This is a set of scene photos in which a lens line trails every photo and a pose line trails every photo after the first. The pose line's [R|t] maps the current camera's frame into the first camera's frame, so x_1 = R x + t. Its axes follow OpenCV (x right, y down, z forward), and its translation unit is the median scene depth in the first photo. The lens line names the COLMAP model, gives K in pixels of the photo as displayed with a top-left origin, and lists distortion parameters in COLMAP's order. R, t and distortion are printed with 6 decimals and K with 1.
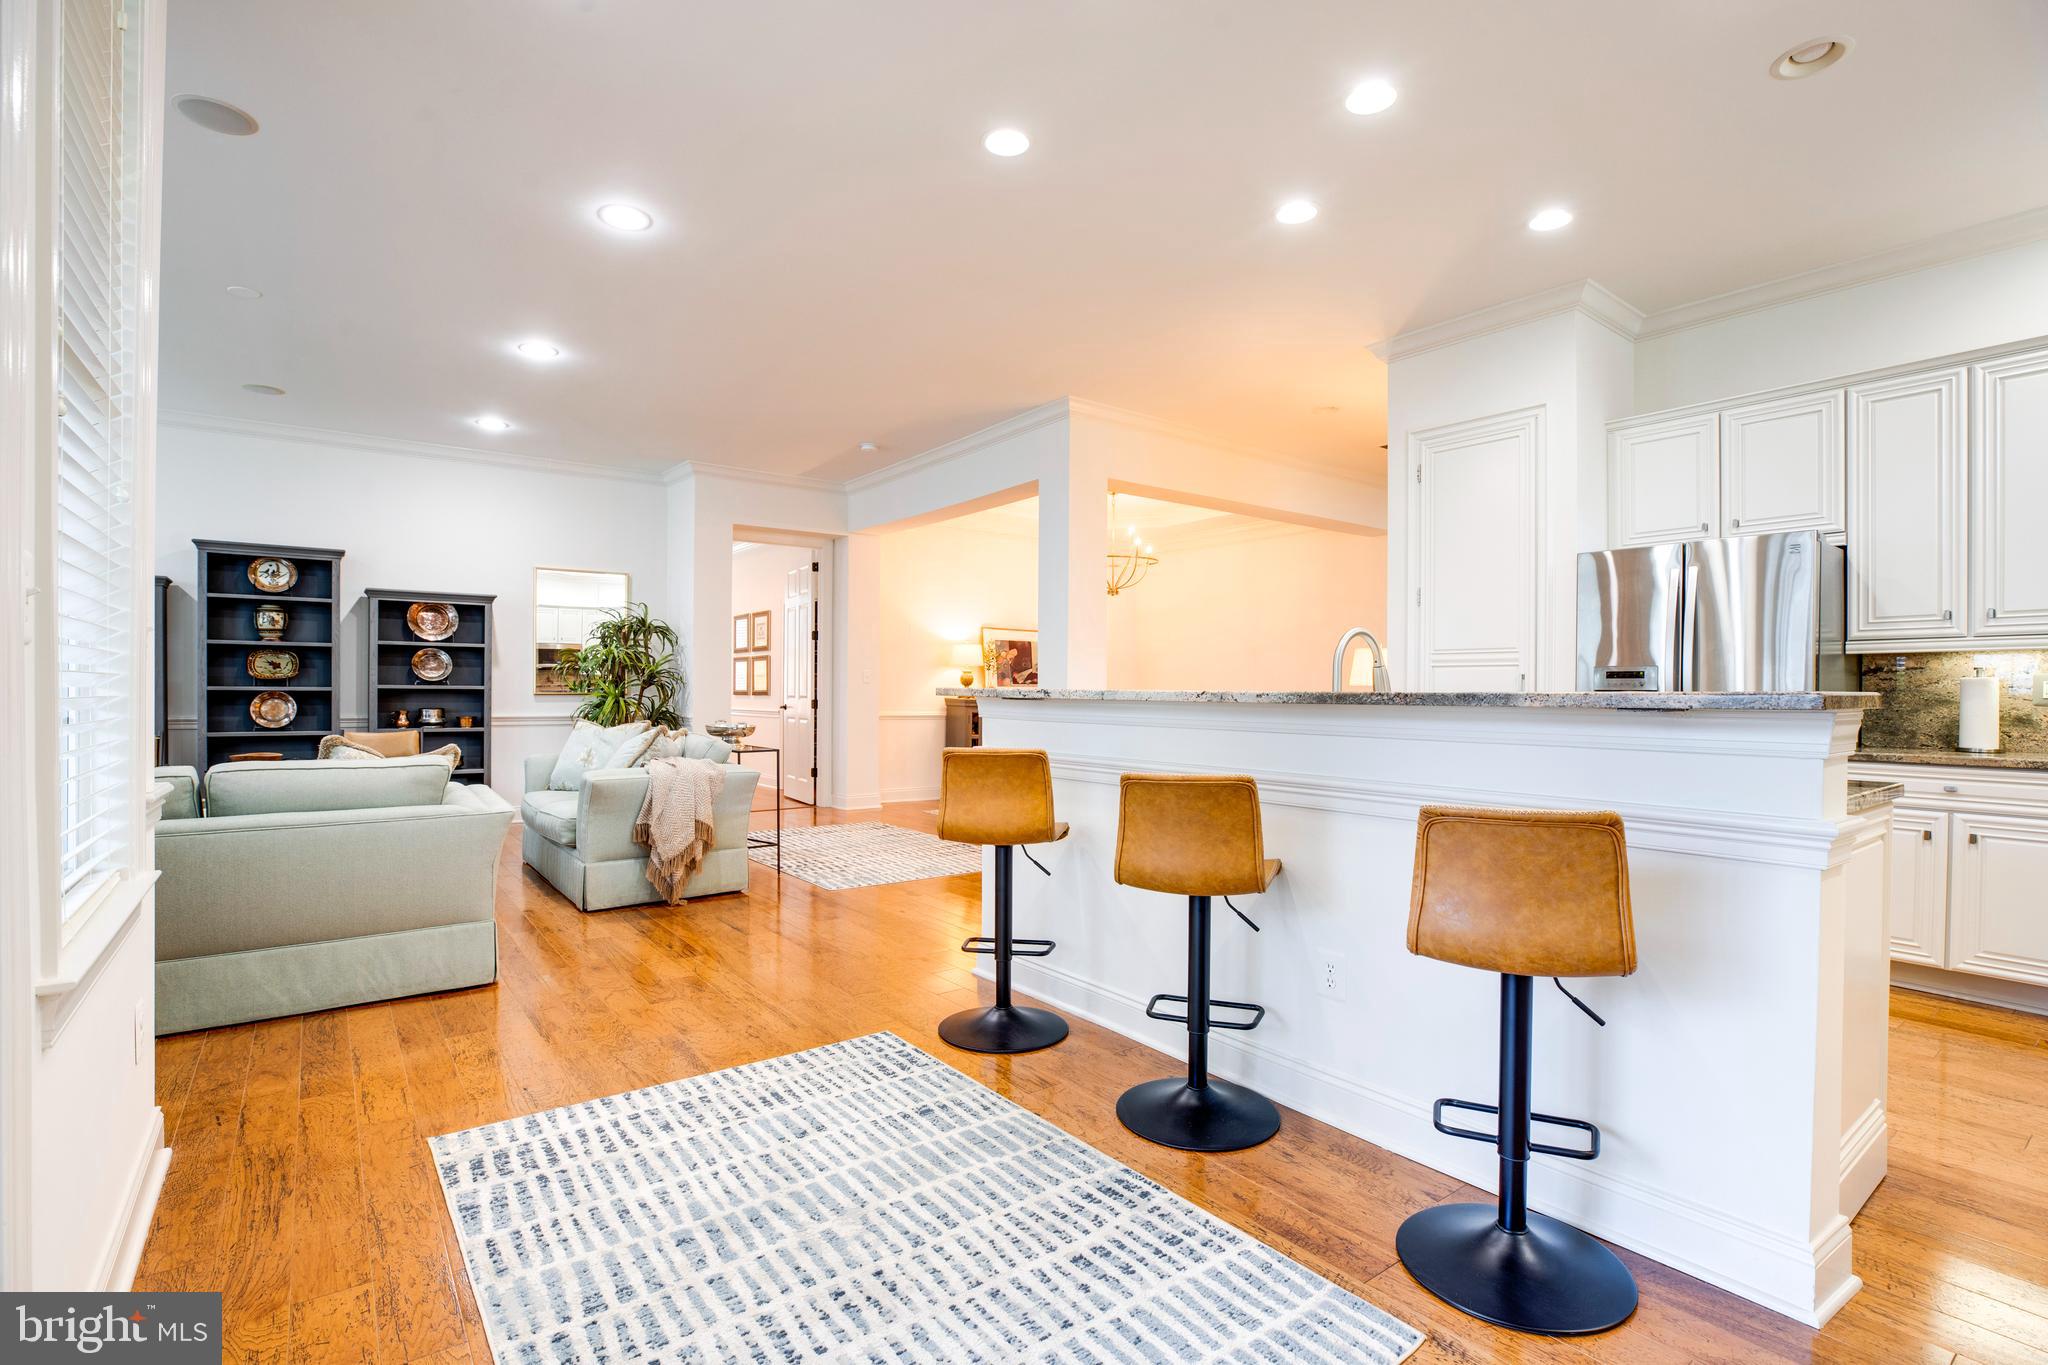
lens RADIAL K [[962.4, 0, 1028.9], [0, 962.4, 692.8], [0, 0, 1]] dist [-0.046753, 0.015245]
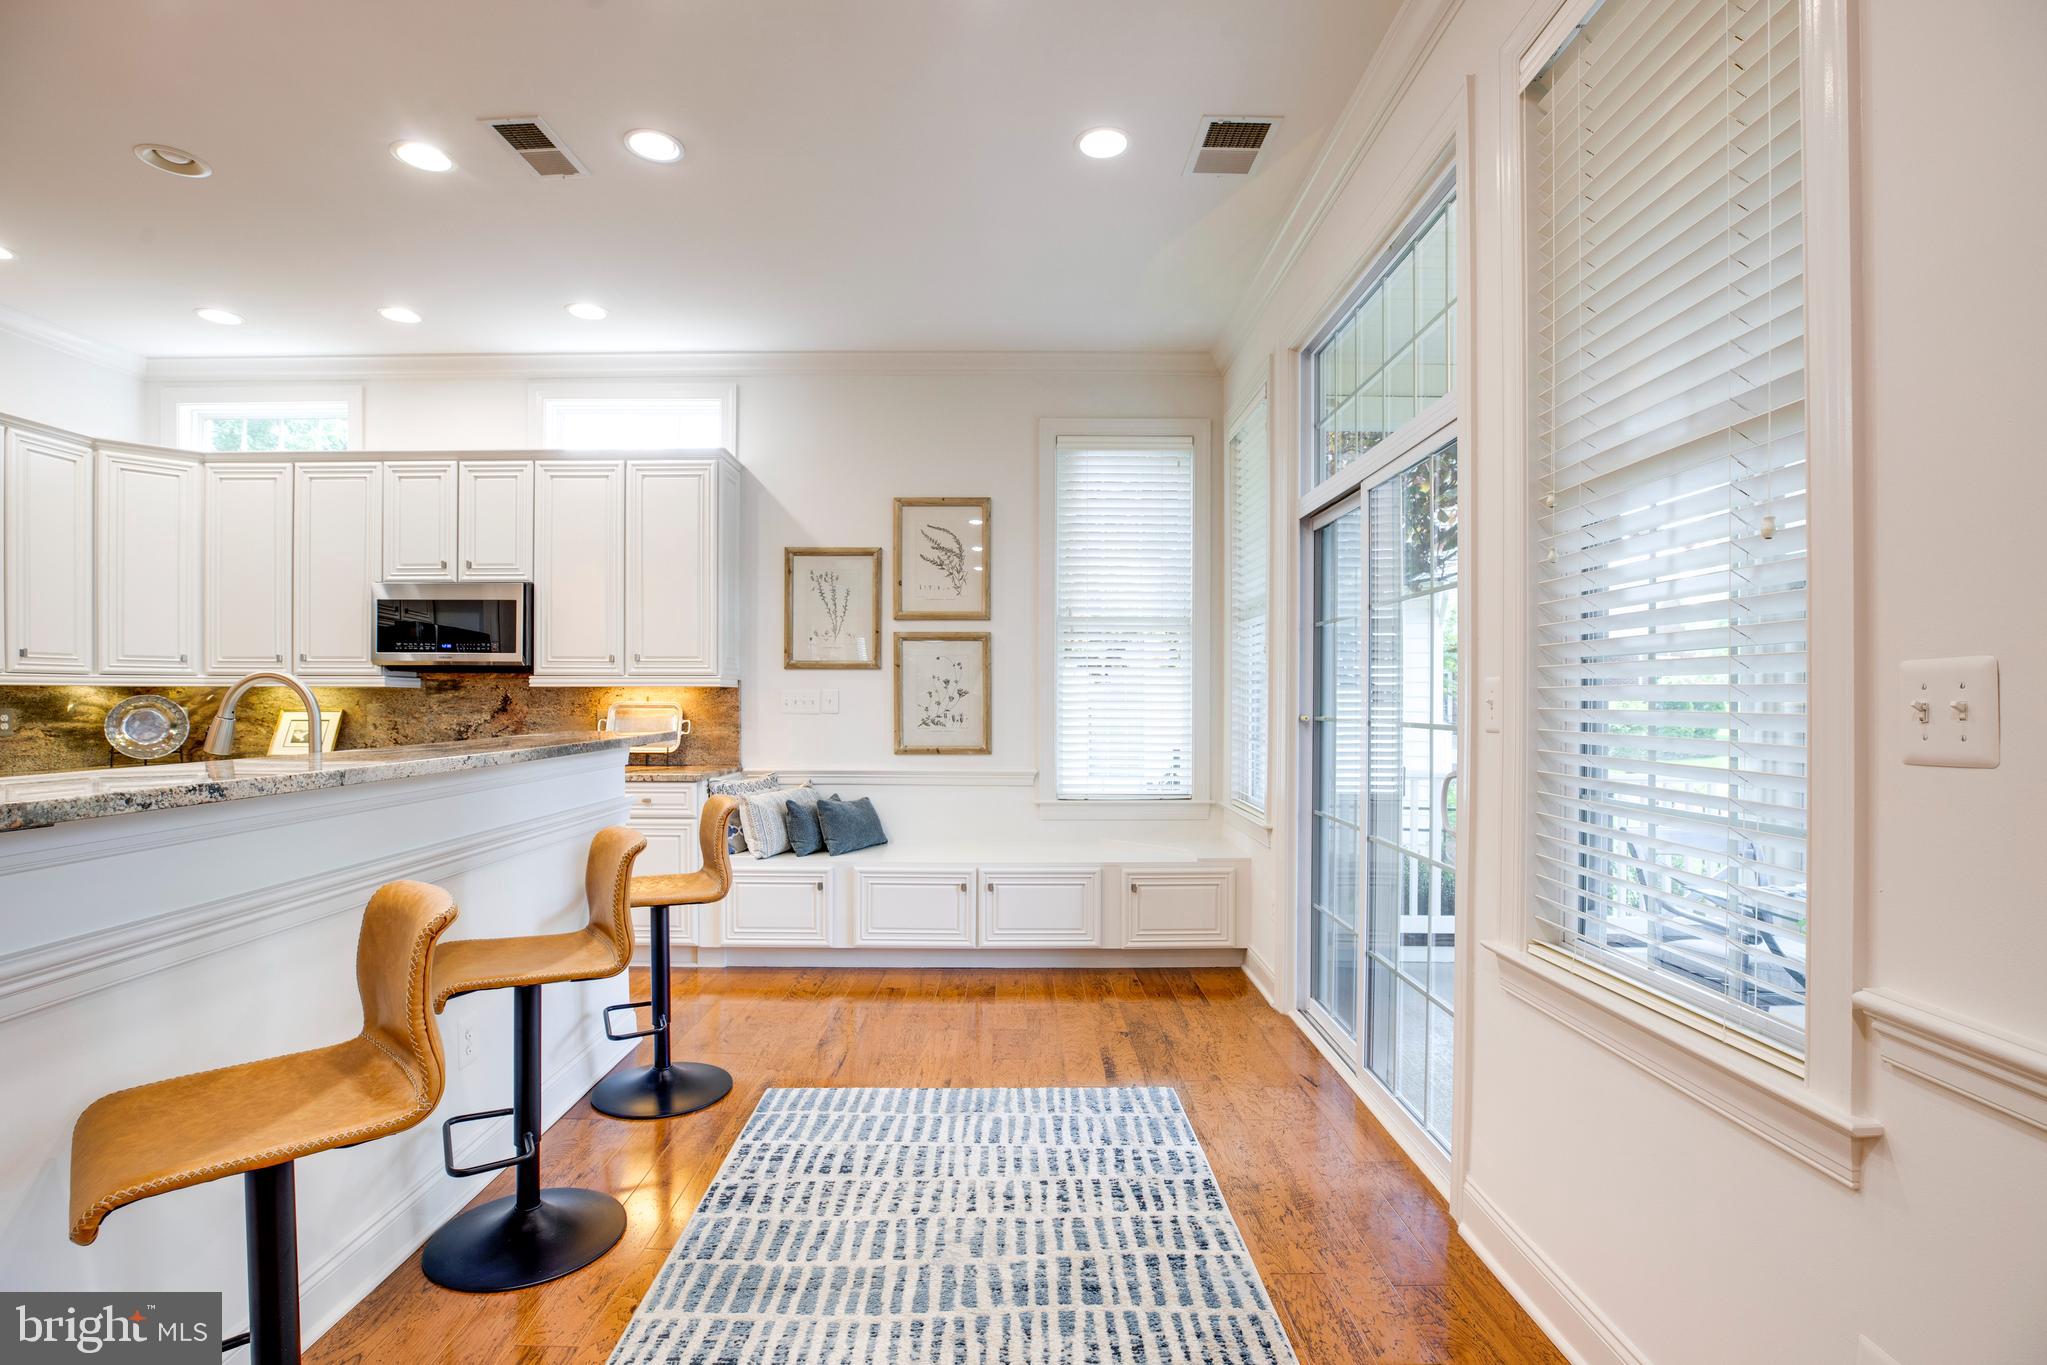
lens RADIAL K [[954.7, 0, 1016.4], [0, 954.7, 706.9], [0, 0, 1]] dist [-0.047278, 0.013233]
pose [[-0.802833, -0.013228, 0.596058, -0.443283], [-0.004041, 0.999852, 0.016746, -0.038623], [-0.596191, 0.011036, -0.802767, 0.917148]]
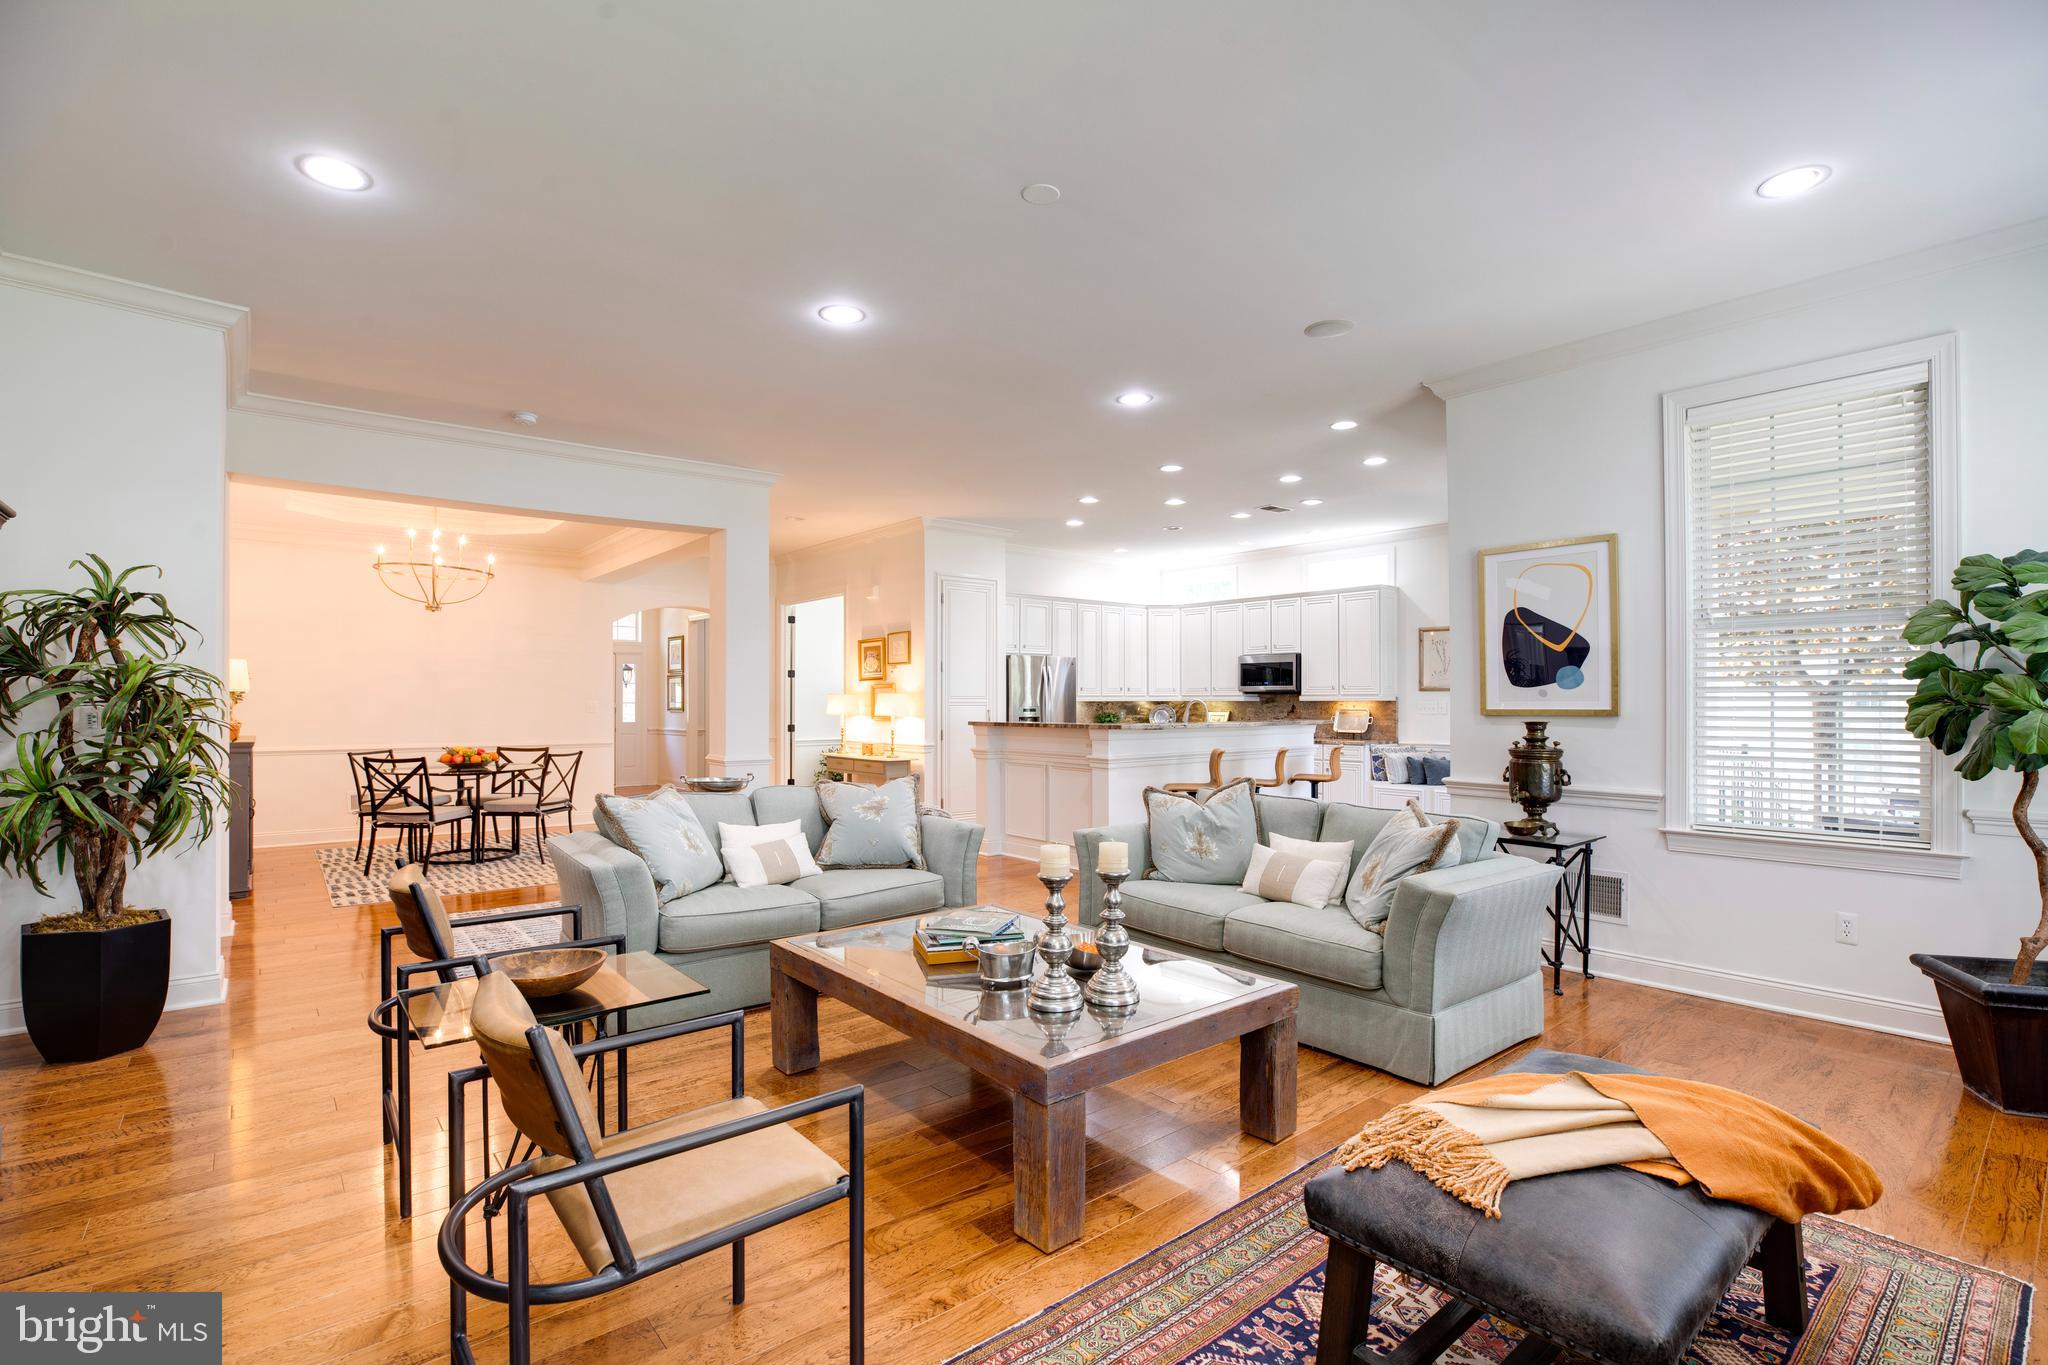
lens RADIAL K [[943.8, 0, 1024.8], [0, 943.8, 691.8], [0, 0, 1]] dist [-0.045066, 0.012170]
pose [[-0.052548, 0.004339, 0.998609, -1.785995], [0.004267, 0.999982, -0.004121, -0.059217], [-0.998609, 0.004044, -0.052566, 1.219164]]
